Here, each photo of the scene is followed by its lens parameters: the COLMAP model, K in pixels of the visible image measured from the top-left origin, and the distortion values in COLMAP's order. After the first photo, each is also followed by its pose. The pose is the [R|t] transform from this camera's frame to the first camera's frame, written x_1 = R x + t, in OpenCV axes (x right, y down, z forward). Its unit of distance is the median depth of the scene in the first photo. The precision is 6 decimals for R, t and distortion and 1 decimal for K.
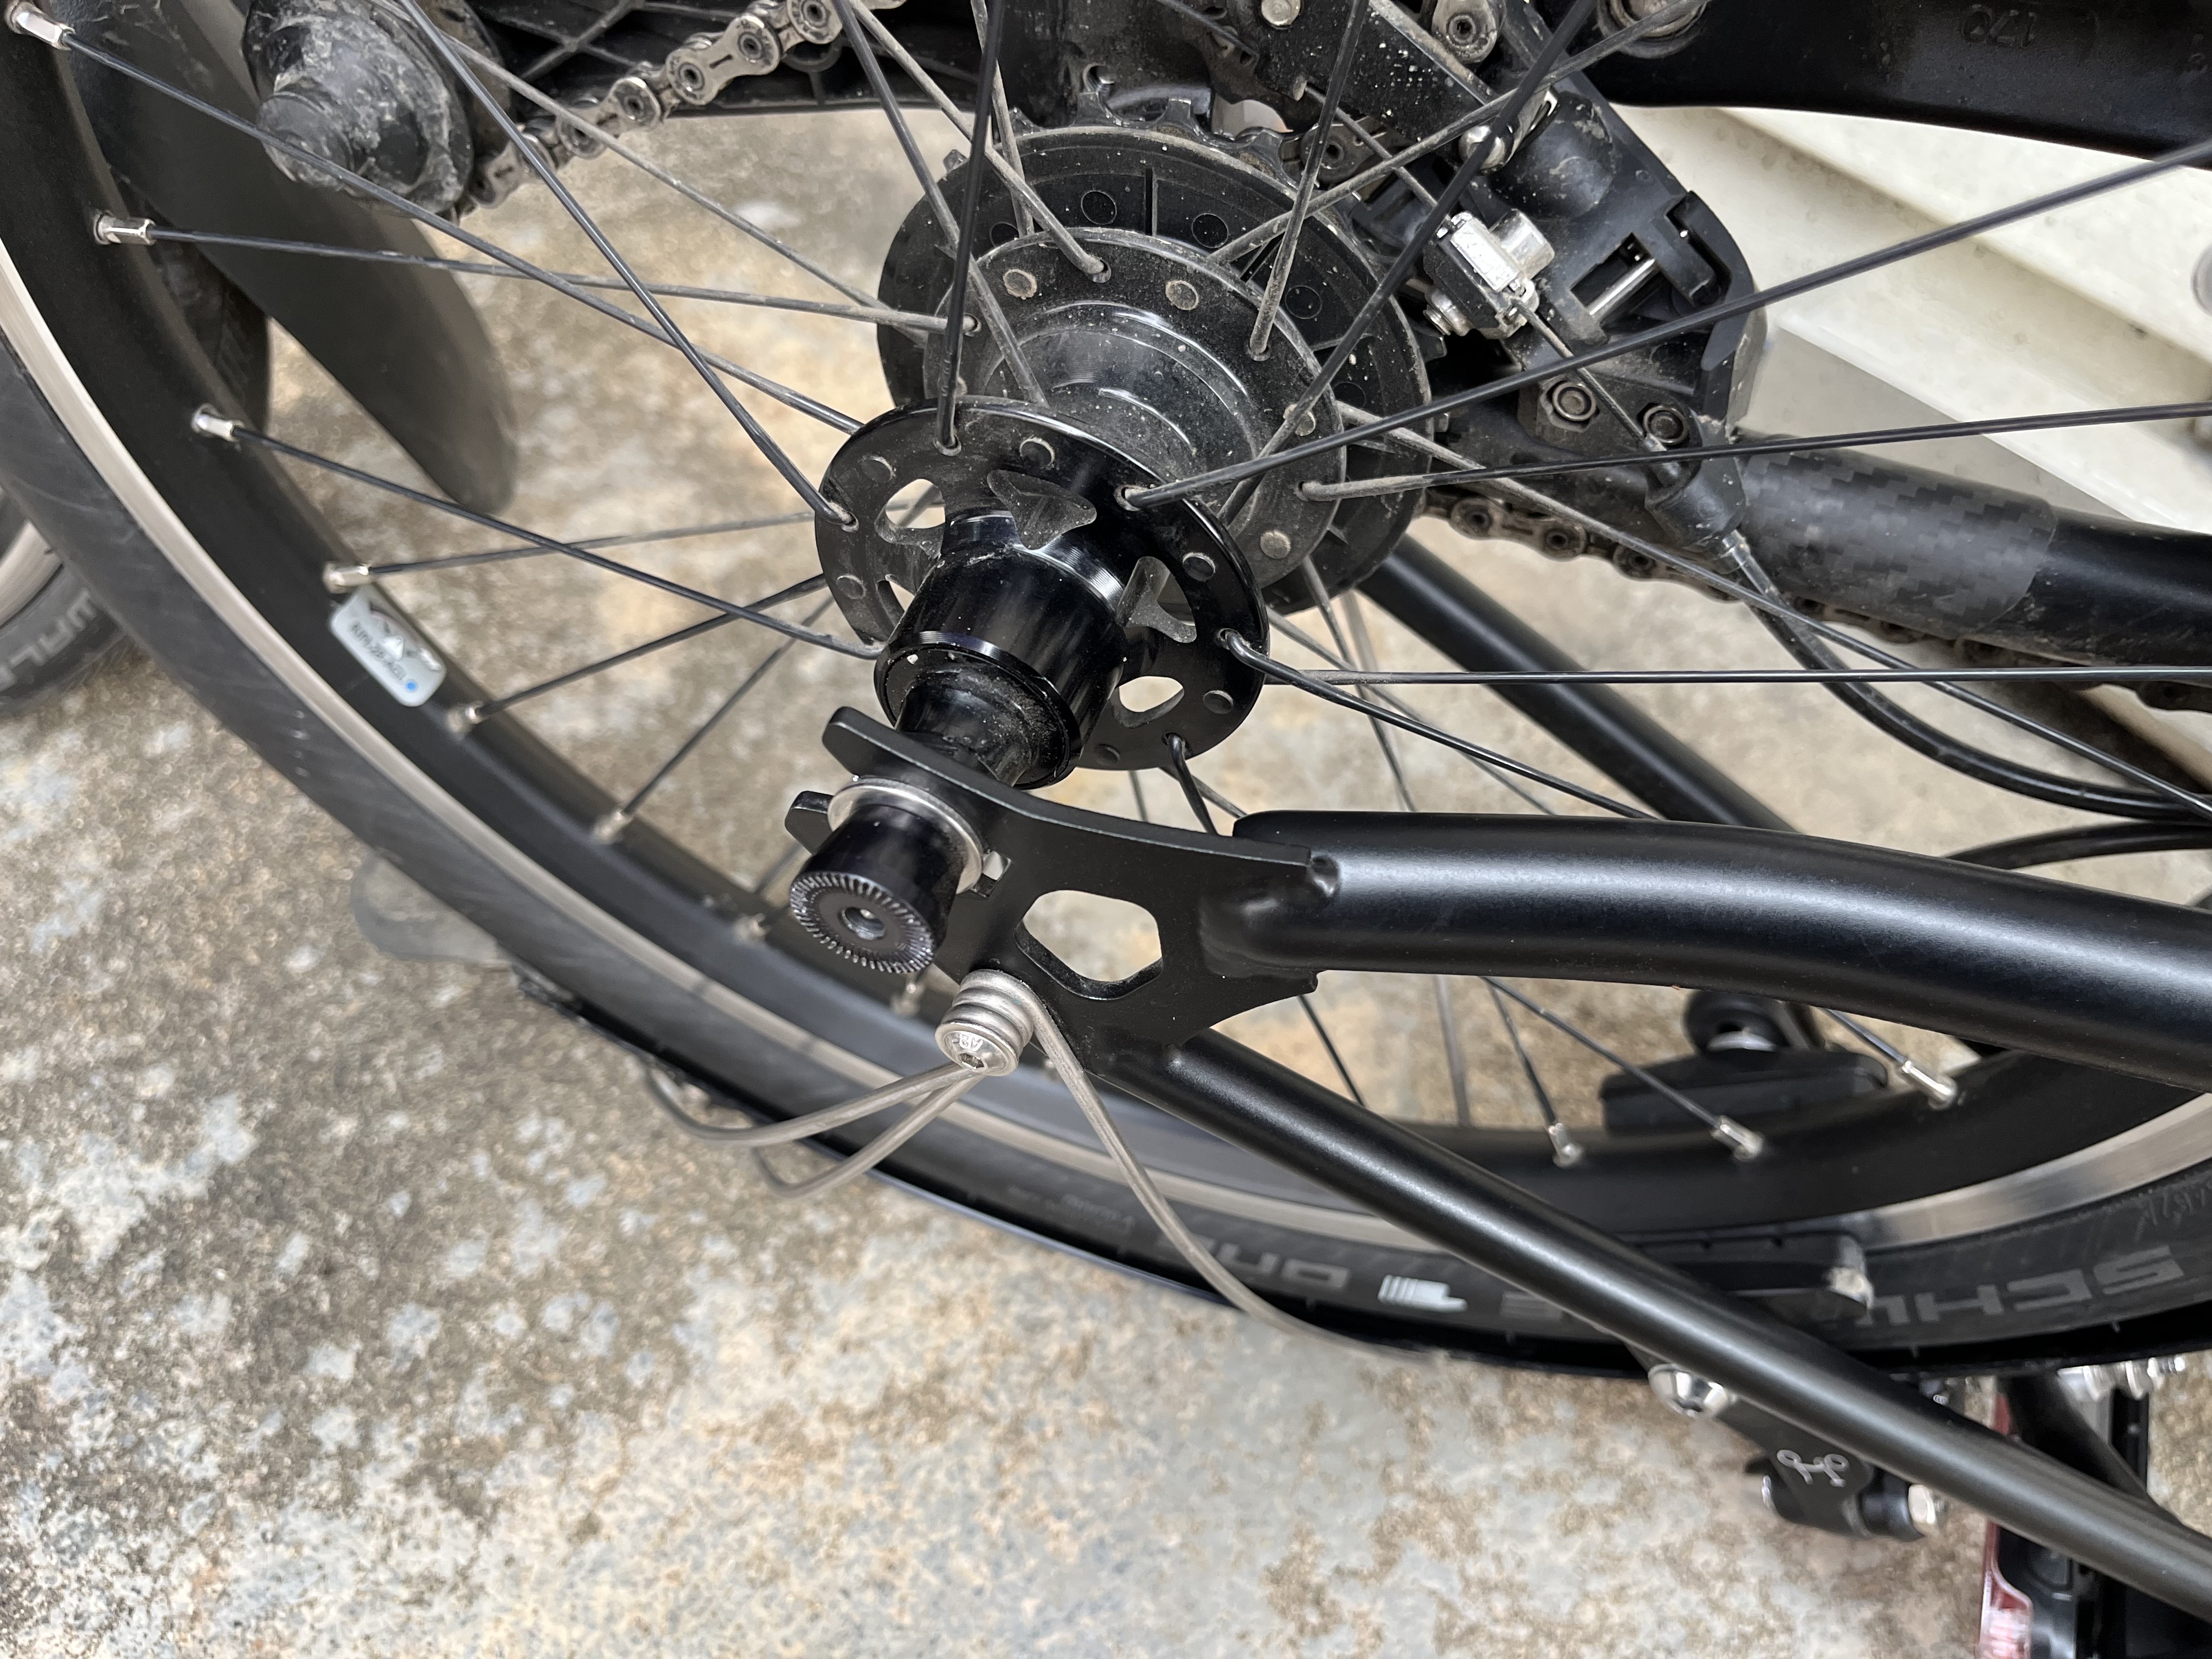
lens RADIAL K [[1673.9, 0, 1106.0], [0, 1673.9, 829.5], [0, 0, 1]] dist [0.048667, -0.091341]
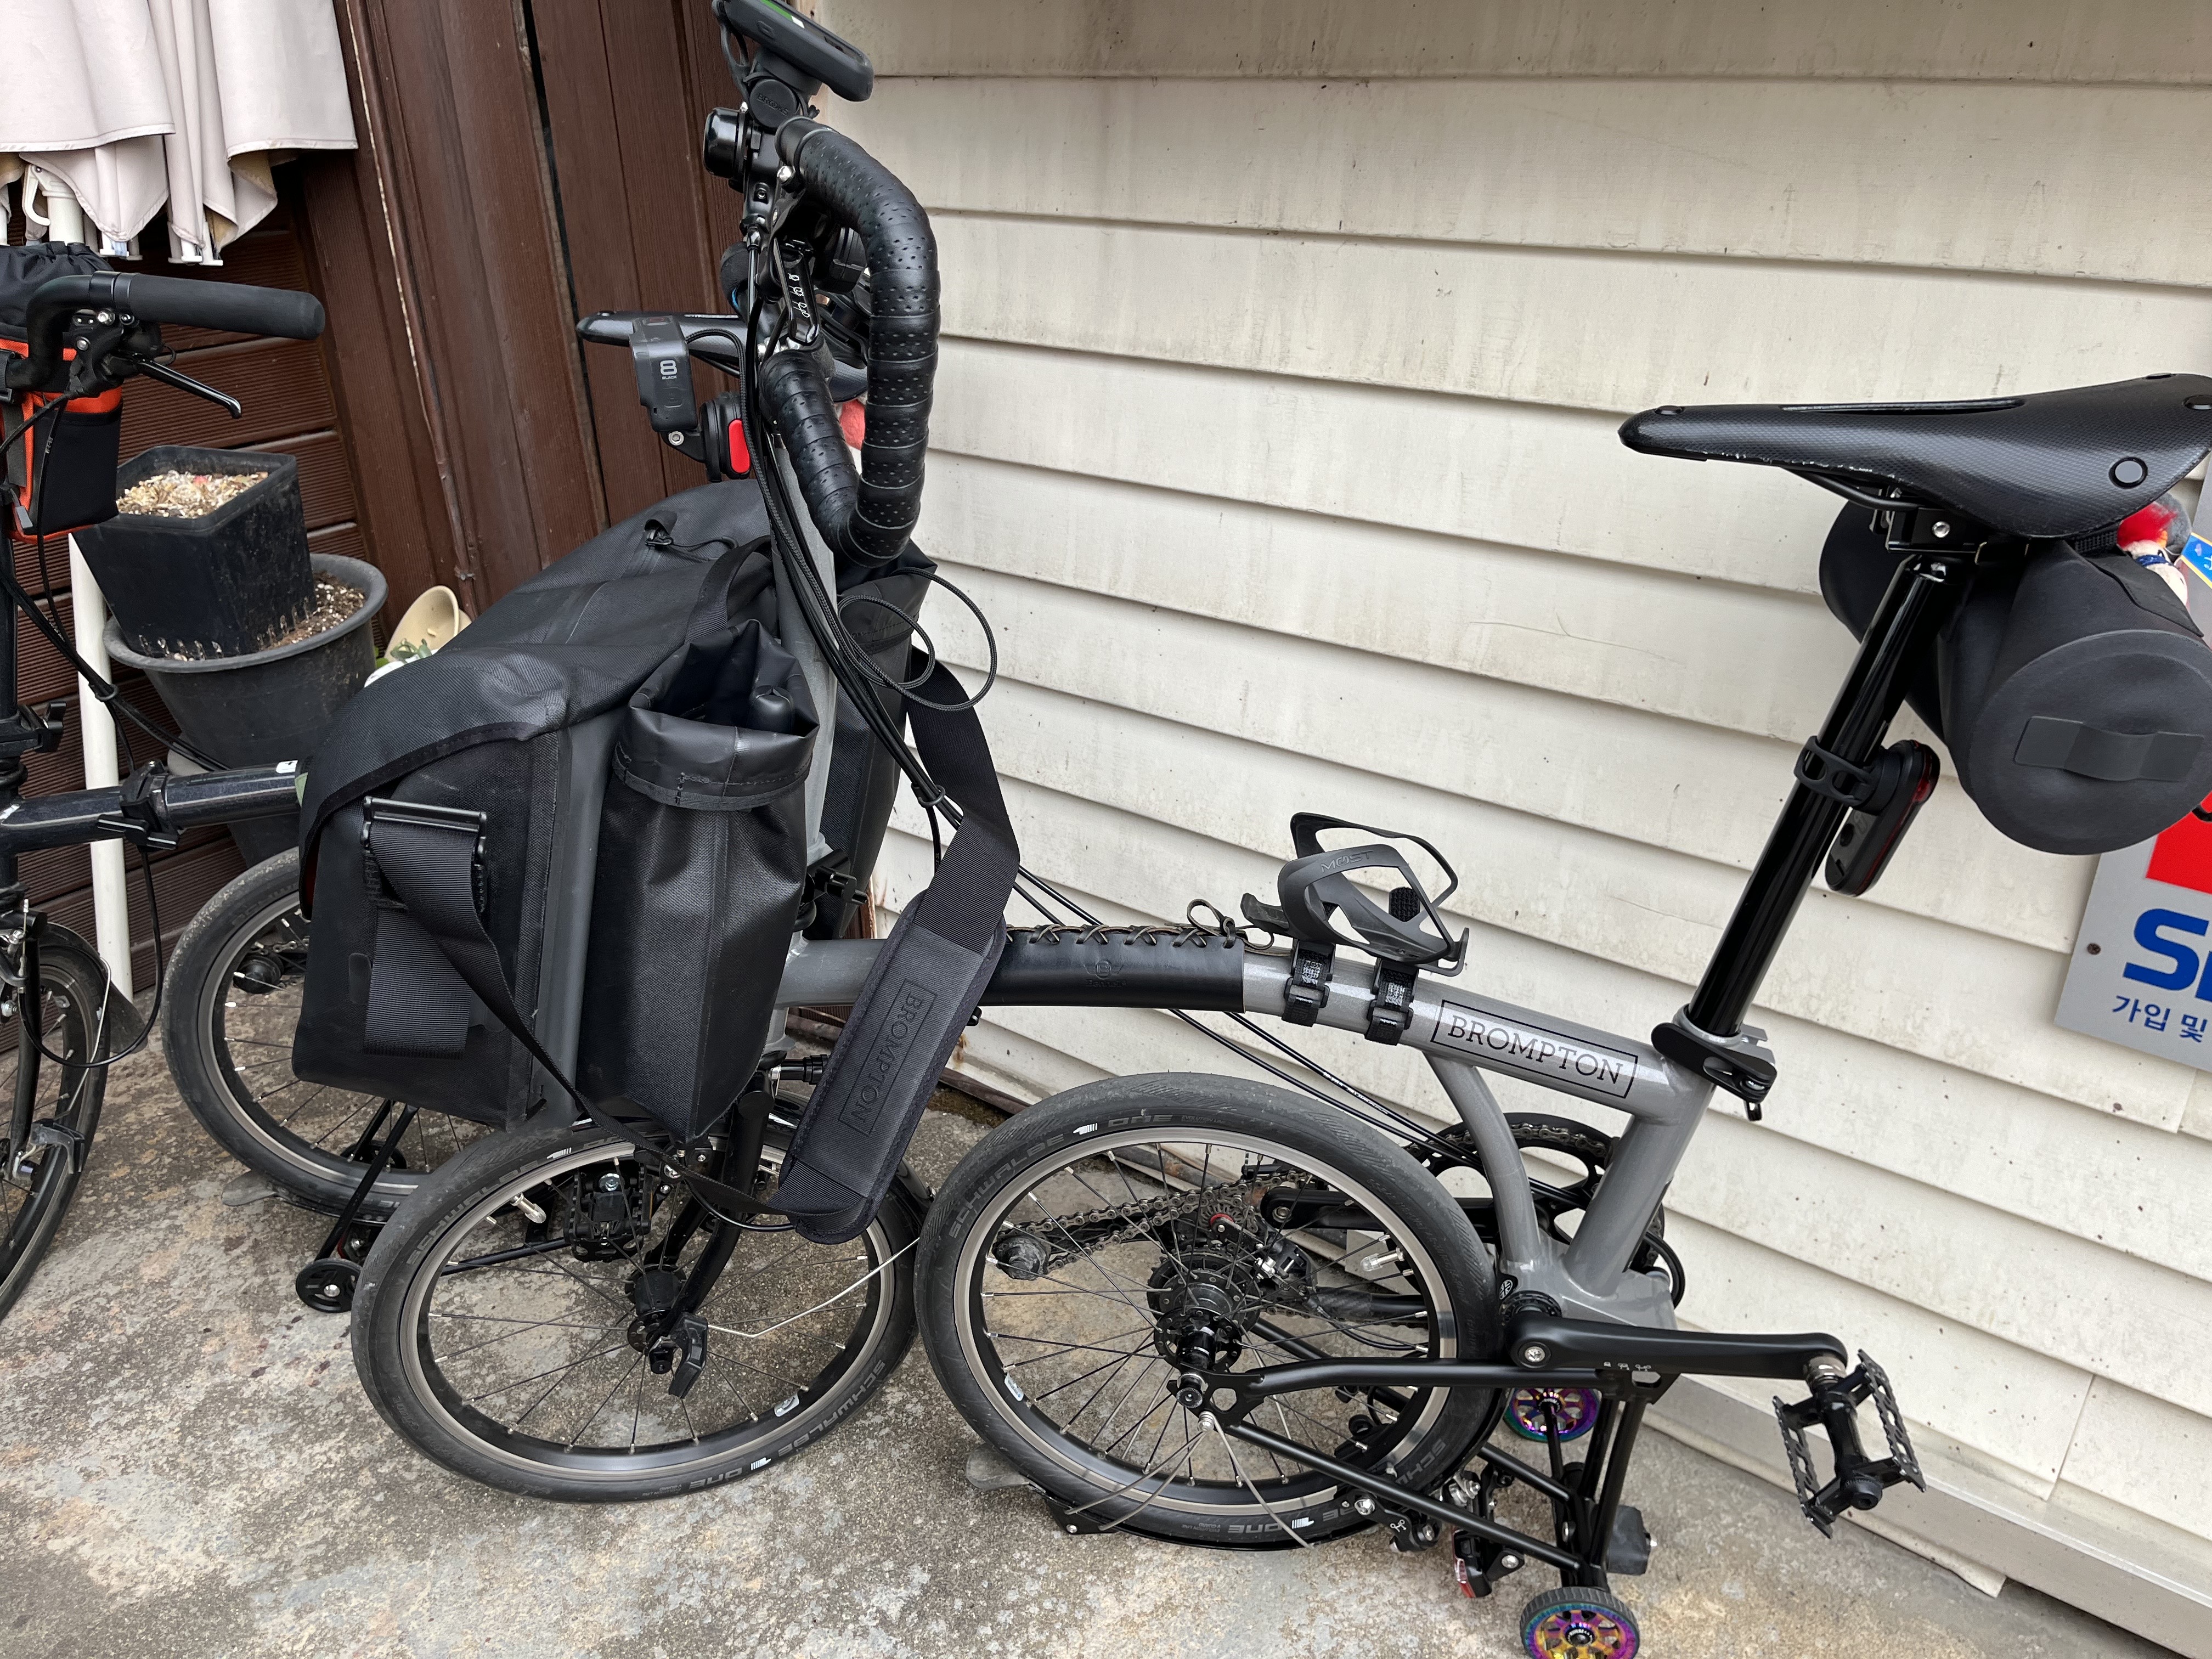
lens RADIAL K [[1673.9, 0, 1106.0], [0, 1673.9, 829.5], [0, 0, 1]] dist [0.048667, -0.091341]
pose [[0.979557, -0.114213, 0.165602, -0.601948], [0.175786, 0.886244, -0.428569, 0.388395], [-0.097815, 0.448918, 0.888203, -2.612806]]
